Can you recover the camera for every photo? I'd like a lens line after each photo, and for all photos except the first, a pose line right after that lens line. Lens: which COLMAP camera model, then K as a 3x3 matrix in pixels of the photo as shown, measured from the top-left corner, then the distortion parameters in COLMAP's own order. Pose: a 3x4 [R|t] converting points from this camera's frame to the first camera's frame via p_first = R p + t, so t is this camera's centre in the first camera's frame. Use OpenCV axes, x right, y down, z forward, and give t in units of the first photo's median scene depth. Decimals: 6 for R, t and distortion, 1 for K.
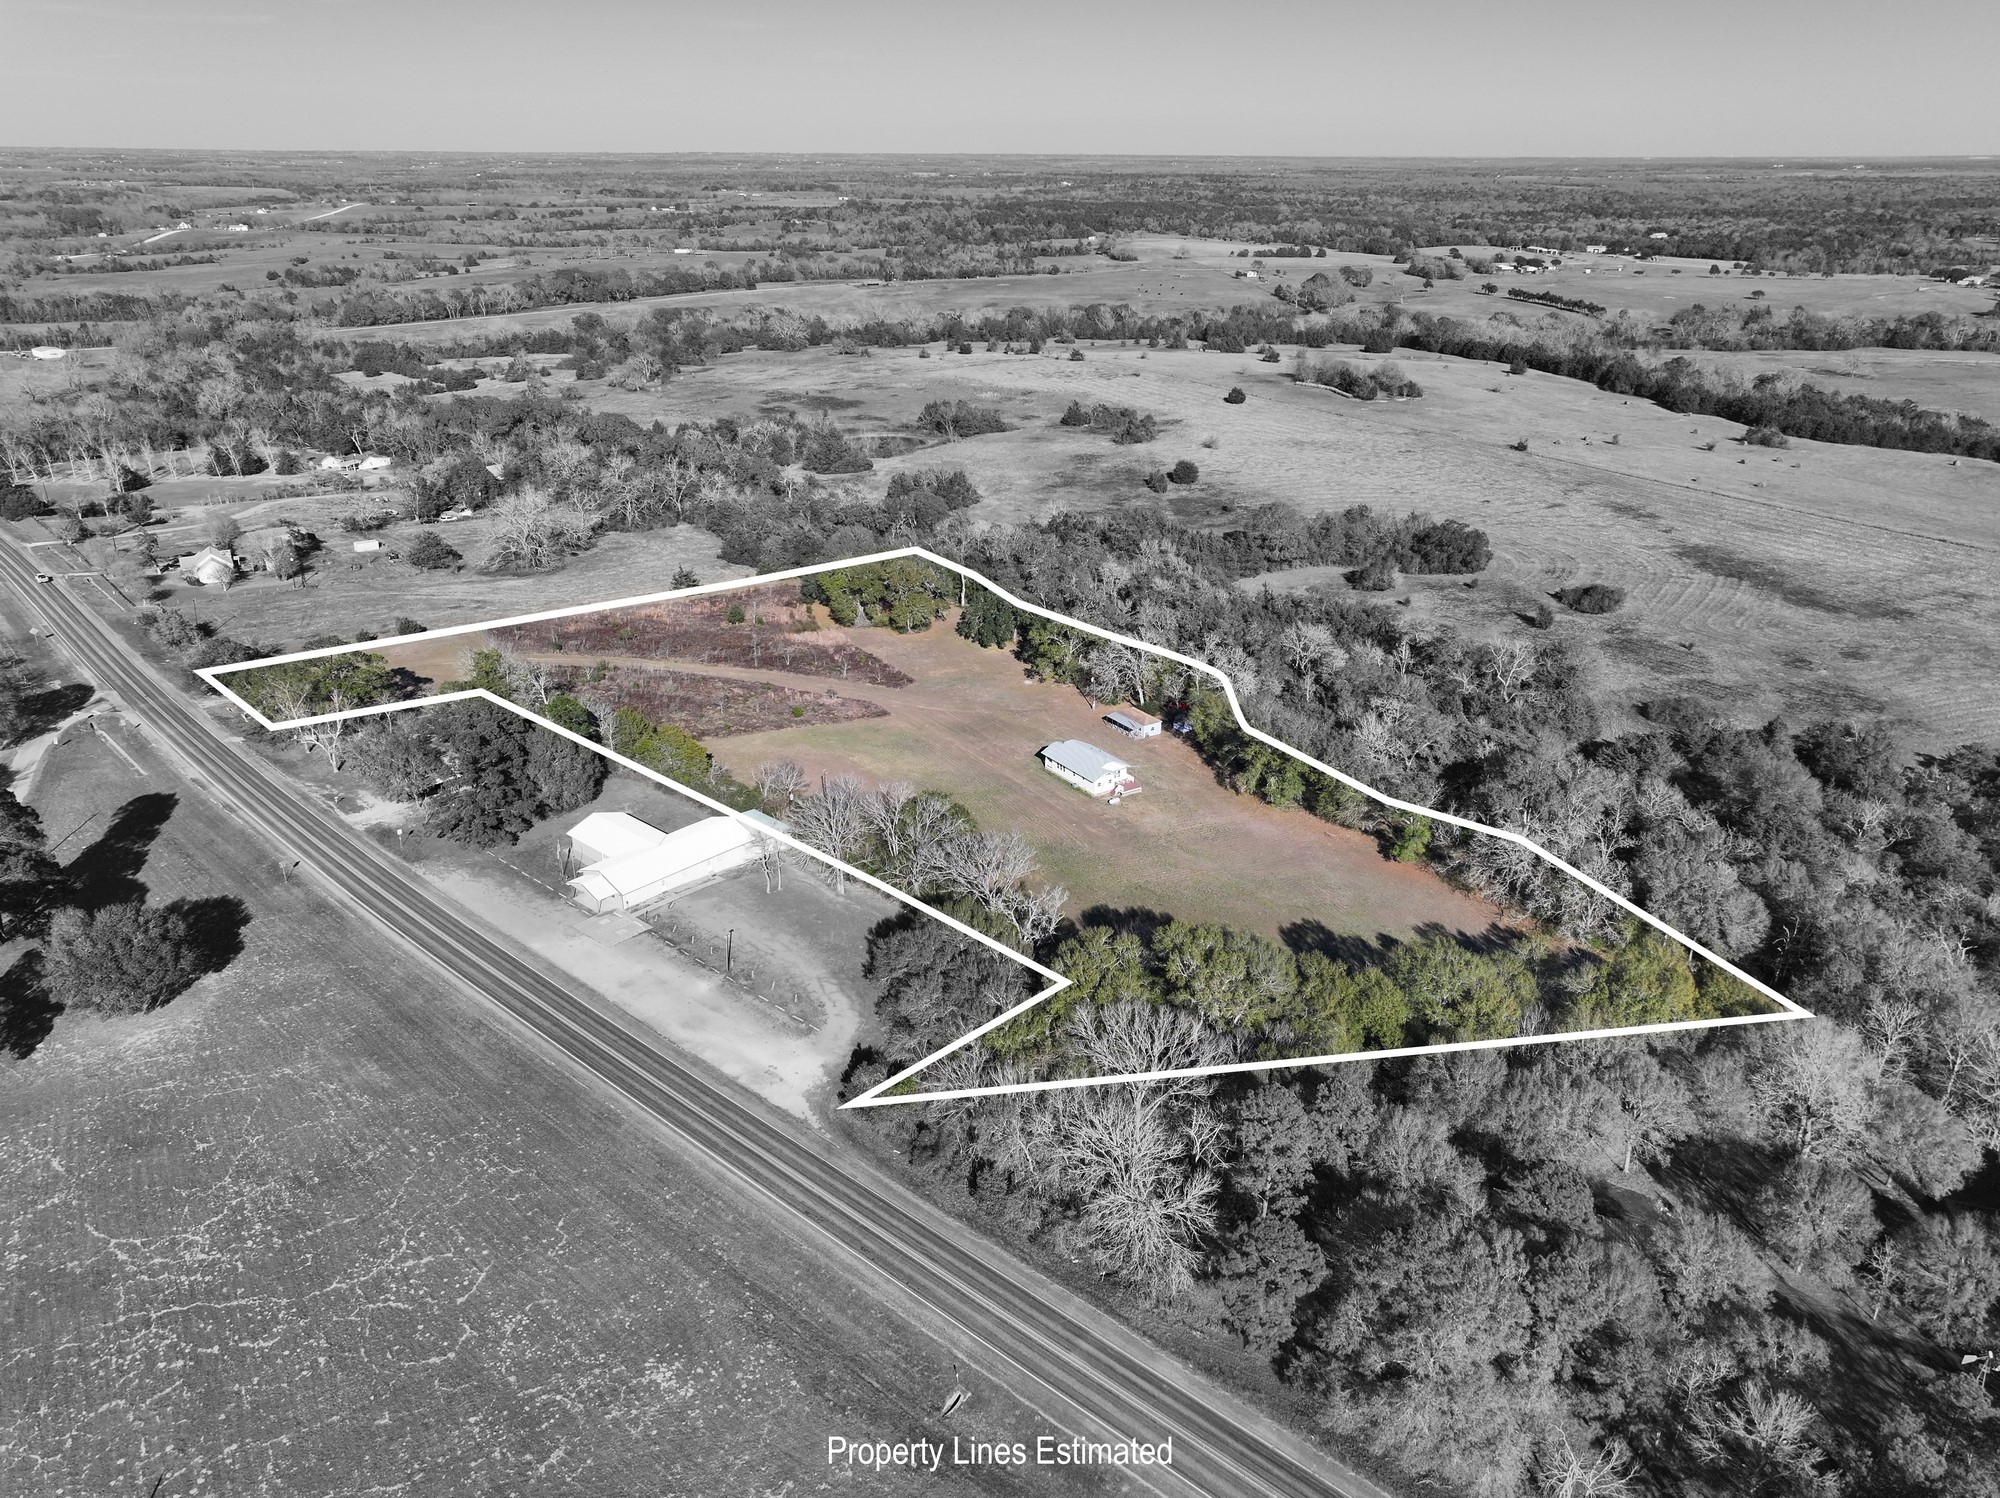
lens RADIAL K [[1392.1, 0, 1006.5], [0, 1392.1, 754.6], [0, 0, 1]] dist [0.000398, 0.013678]
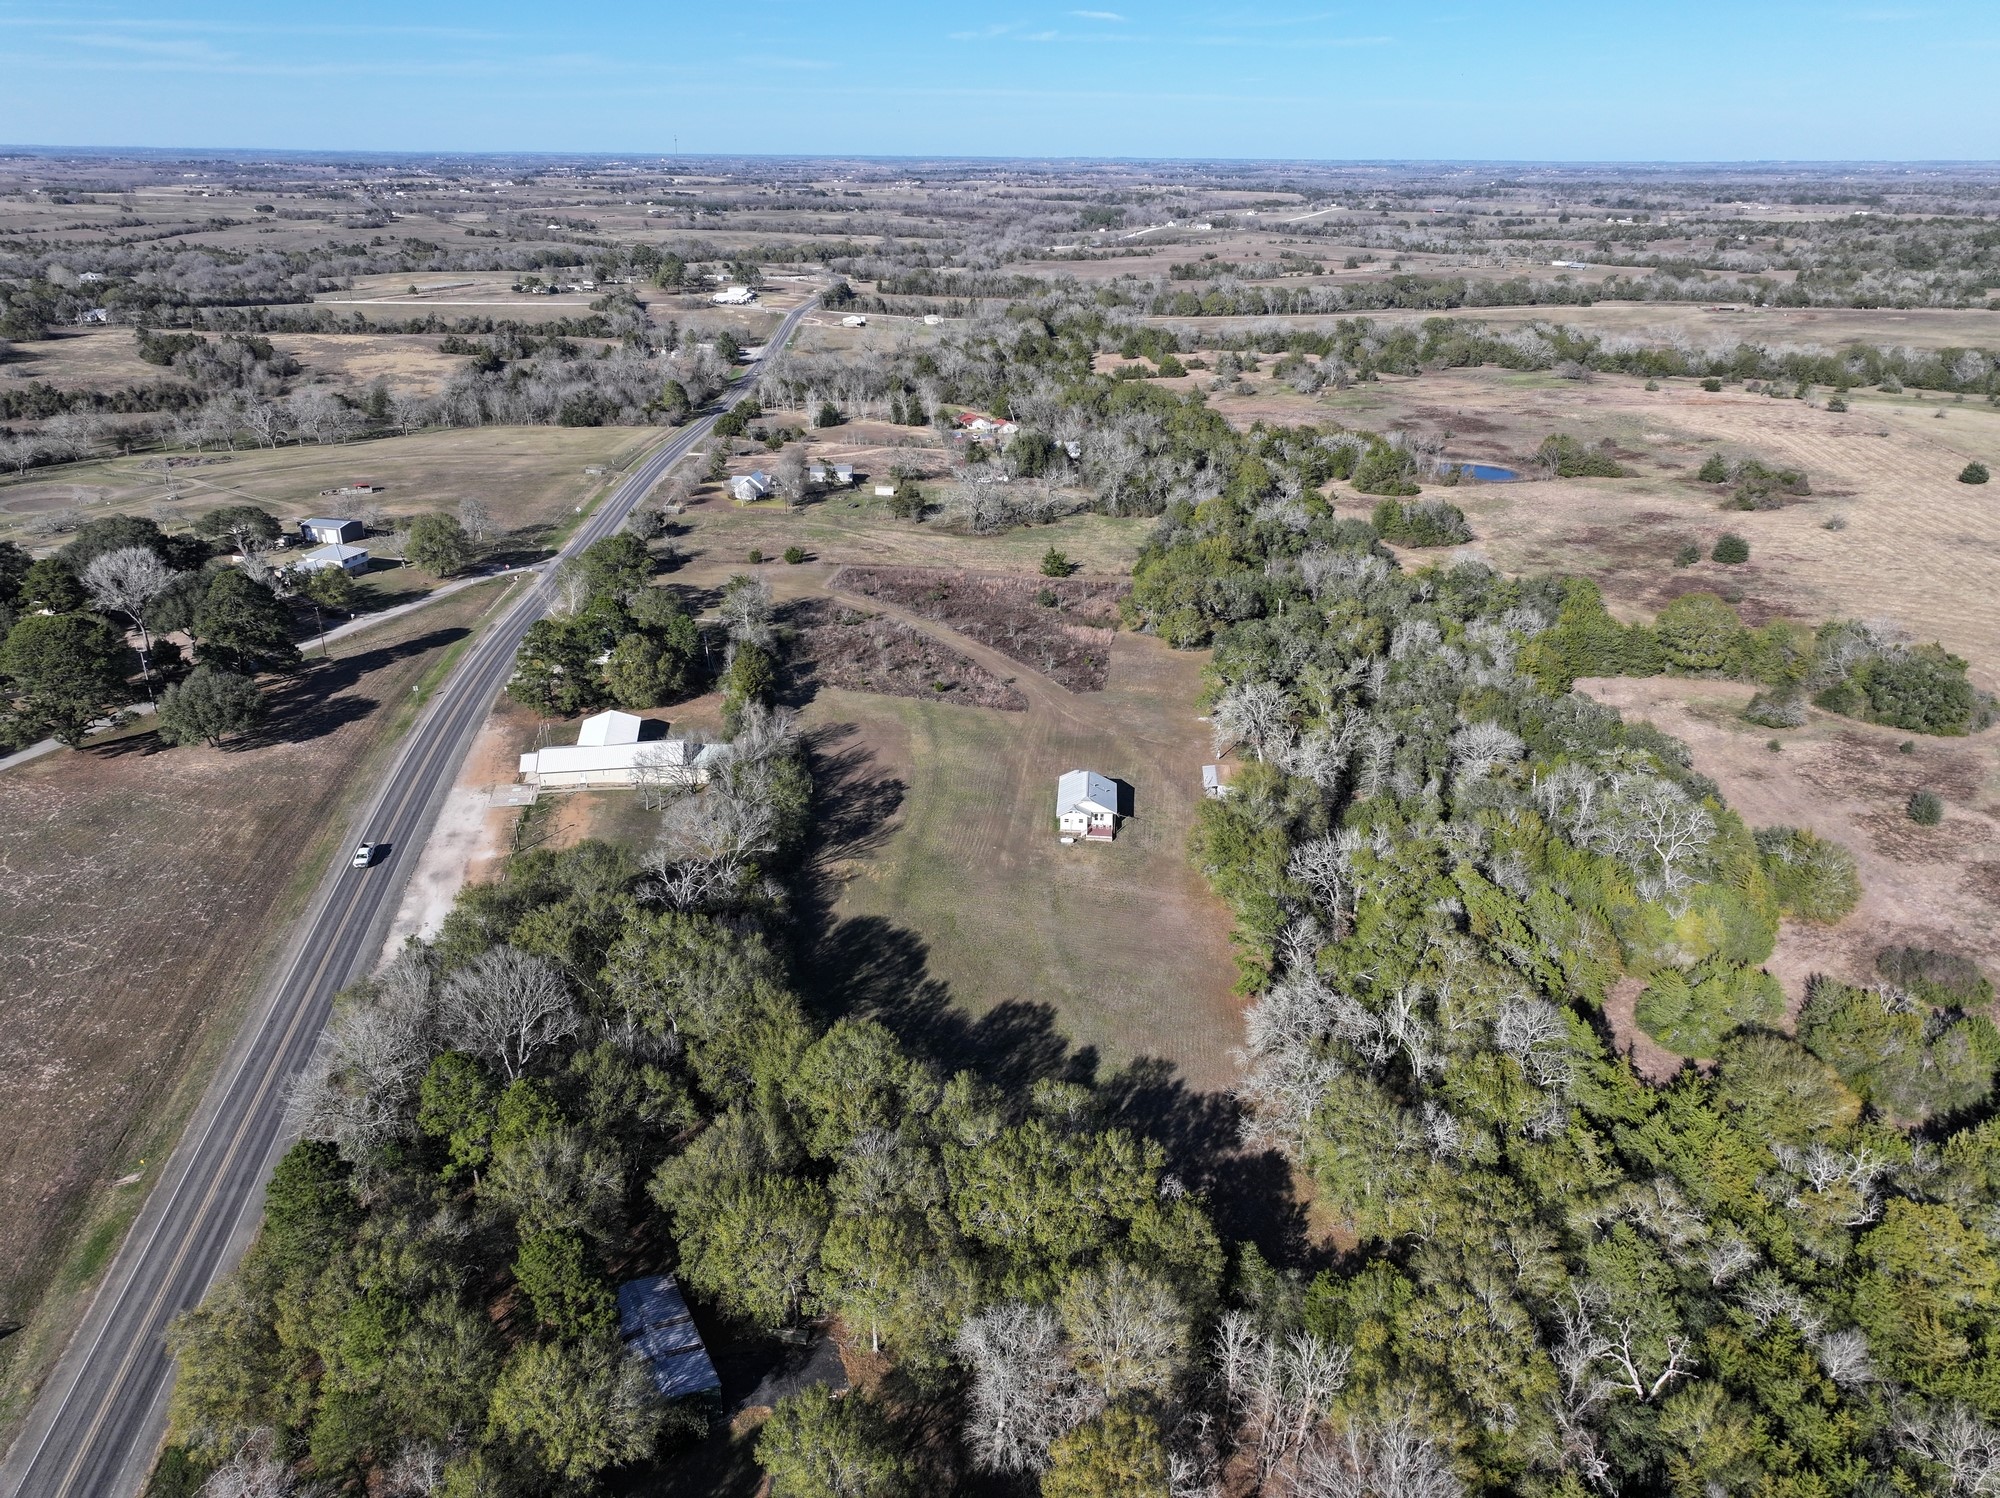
lens RADIAL K [[1392.1, 0, 1004.5], [0, 1392.1, 746.1], [0, 0, 1]] dist [0.000398, 0.013678]
pose [[0.782430, 0.244807, -0.572602, 0.239180], [-0.250873, 0.965488, 0.069975, -0.035173], [0.569970, 0.088900, 0.816842, 0.086666]]
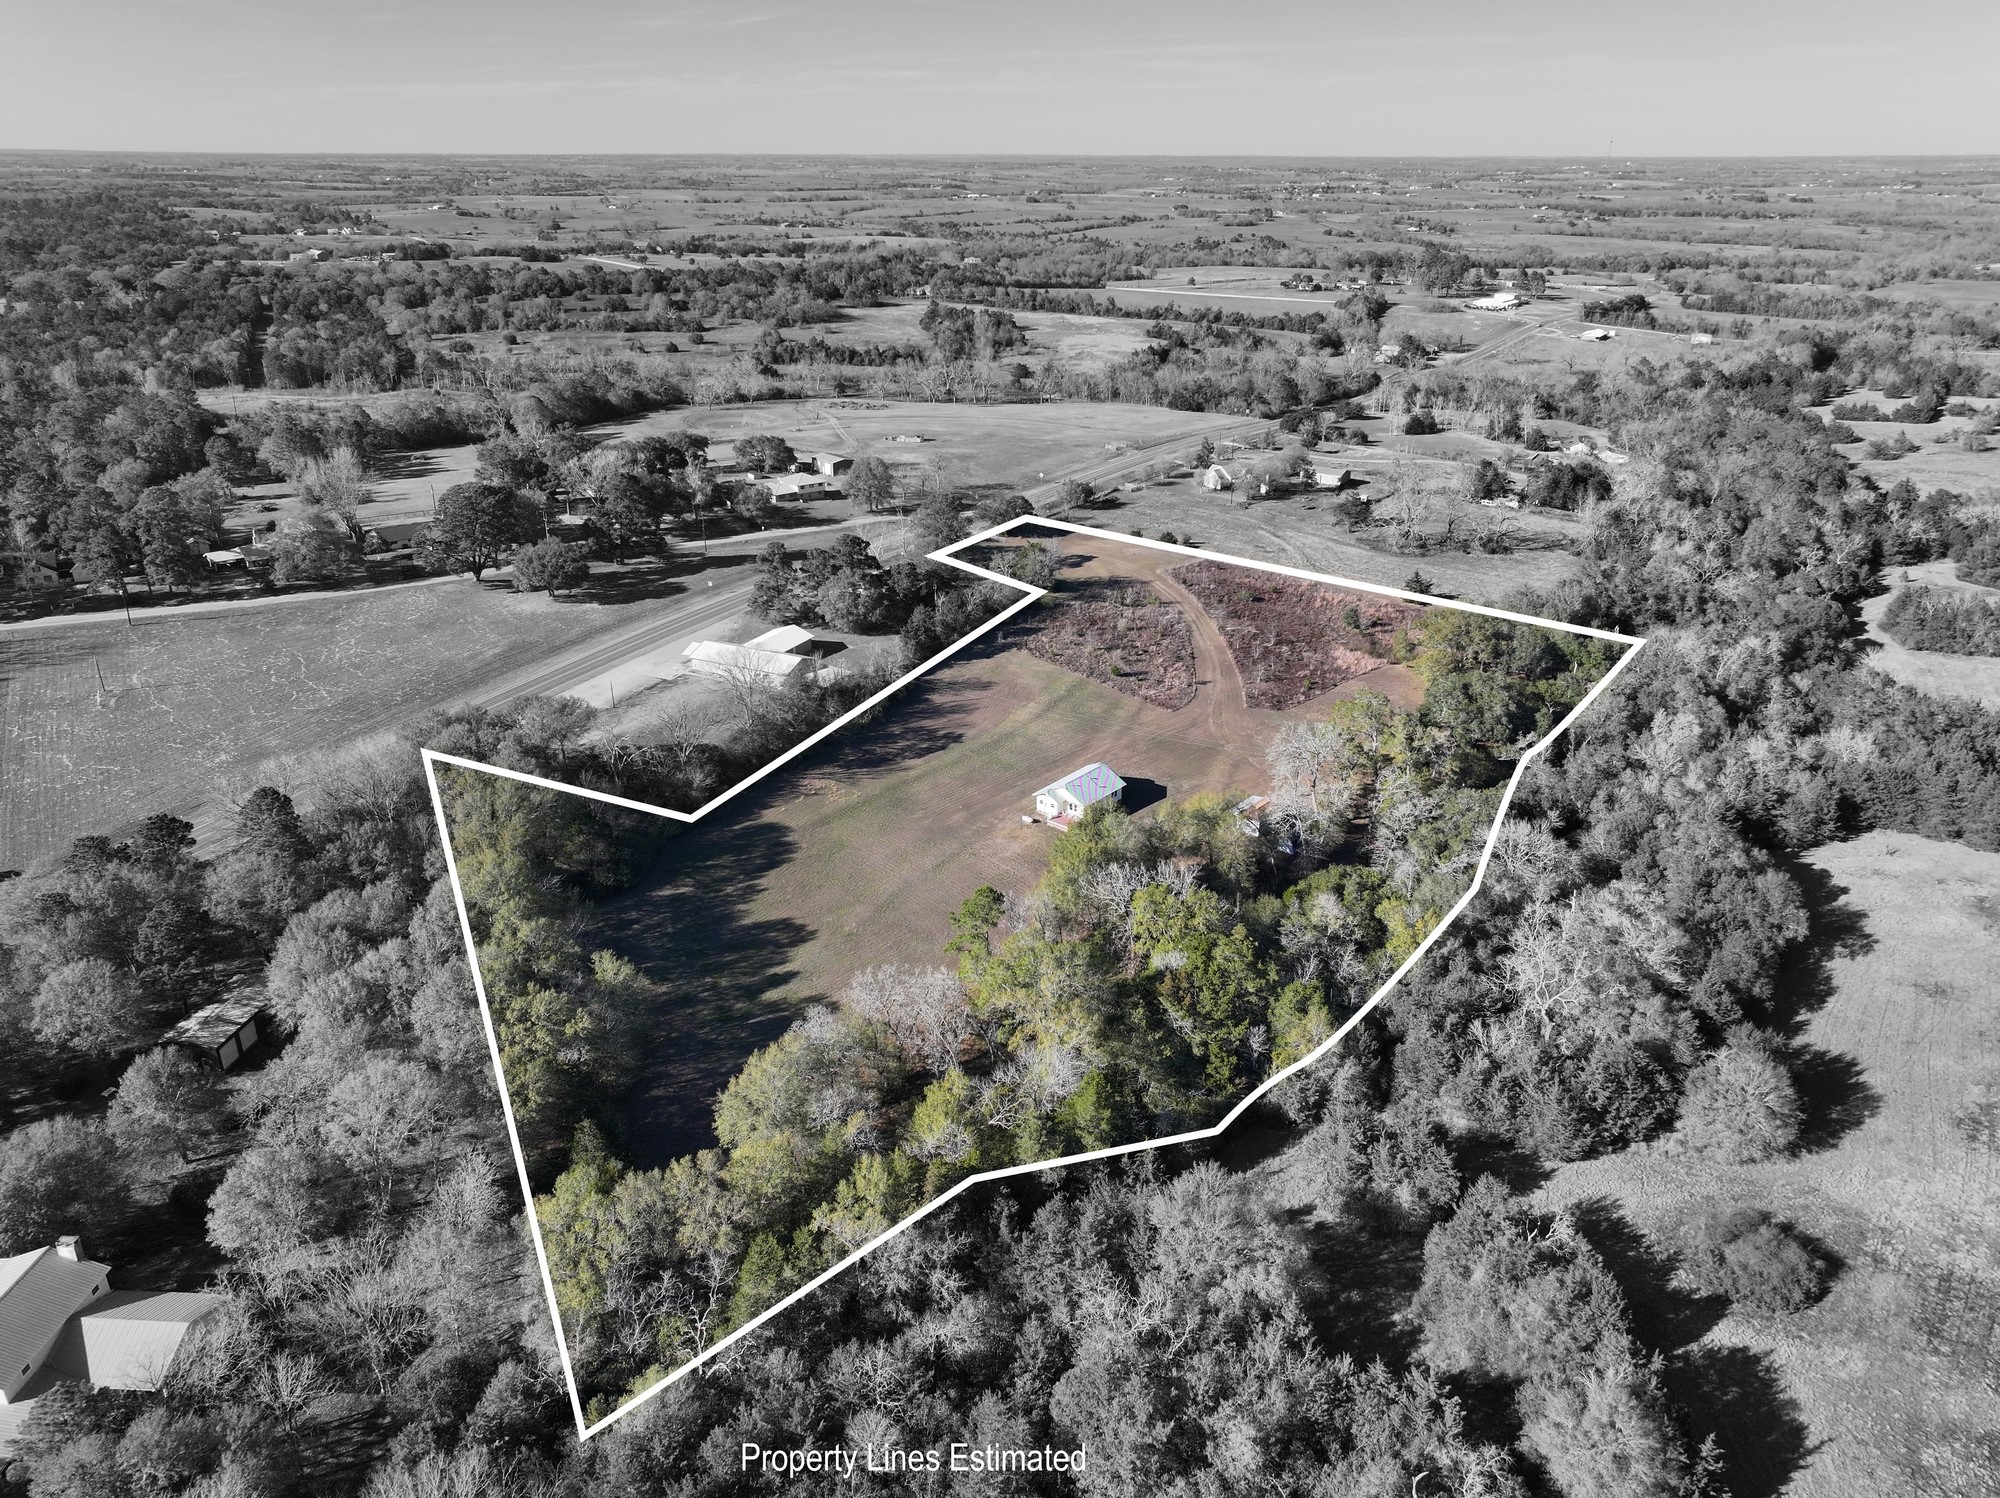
lens RADIAL K [[1392.1, 0, 991.1], [0, 1392.1, 737.8], [0, 0, 1]] dist [0.000398, 0.013678]
pose [[0.267568, 0.369050, -0.890062, 0.379630], [-0.382947, 0.888383, 0.253233, -0.104885], [0.884171, 0.273090, 0.379029, 0.253962]]
